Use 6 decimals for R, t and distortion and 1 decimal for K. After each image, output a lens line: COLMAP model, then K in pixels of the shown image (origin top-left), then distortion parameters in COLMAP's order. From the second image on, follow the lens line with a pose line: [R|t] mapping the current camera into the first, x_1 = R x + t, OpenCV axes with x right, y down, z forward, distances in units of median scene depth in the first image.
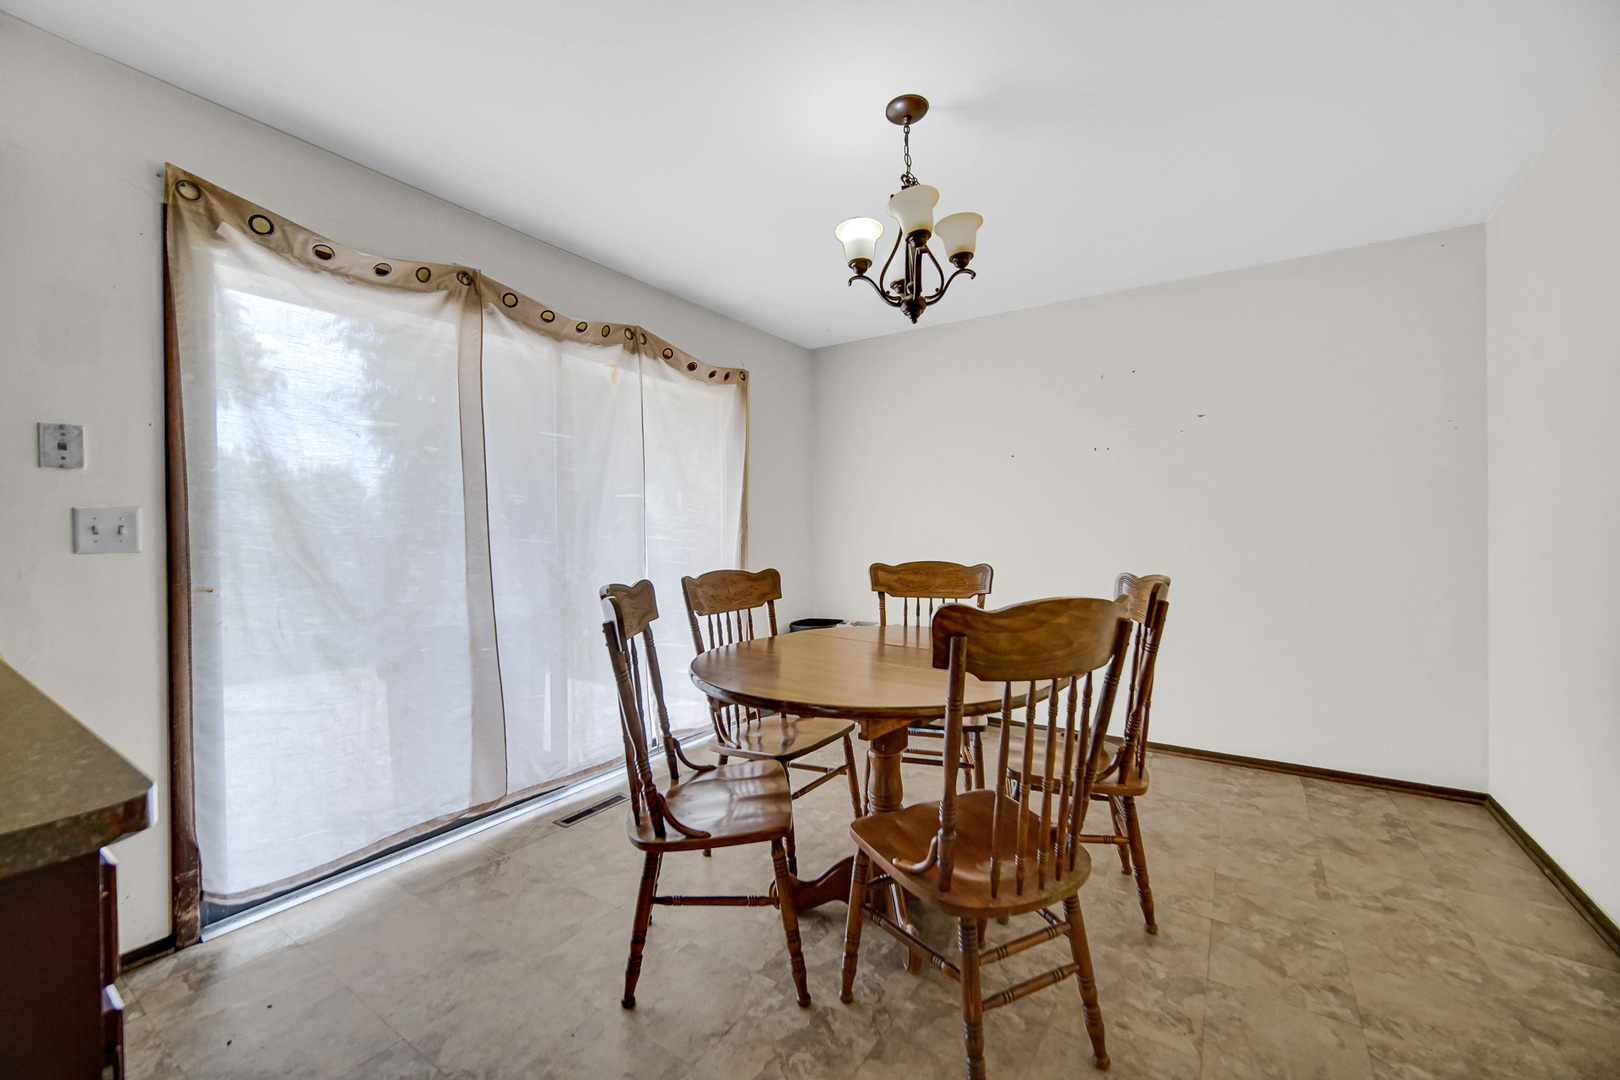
lens RADIAL K [[642.1, 0, 809.1], [0, 642.1, 539.4], [0, 0, 1]] dist [-0.001606, -0.000098]
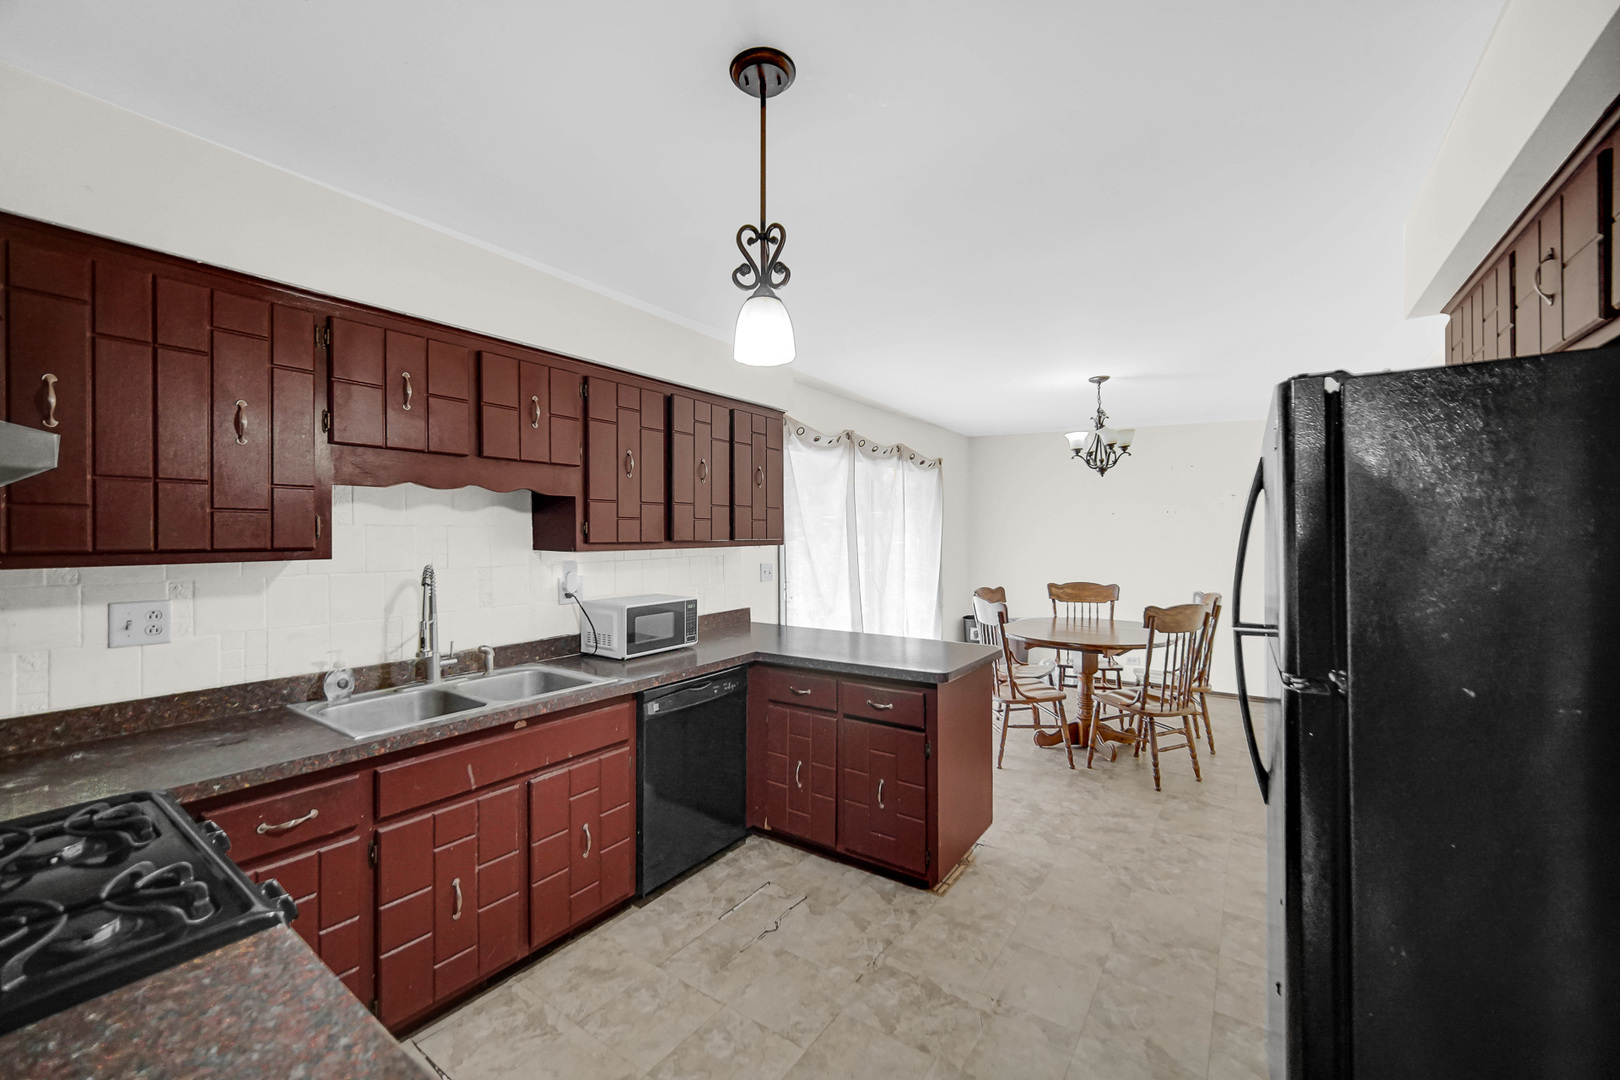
lens RADIAL K [[642.1, 0, 807.9], [0, 642.1, 536.9], [0, 0, 1]] dist [-0.001606, -0.000098]
pose [[0.999527, 0.003438, -0.030558, -0.600950], [-0.003602, 0.999979, -0.005319, -0.092521], [0.030539, 0.005426, 0.999519, -0.946804]]
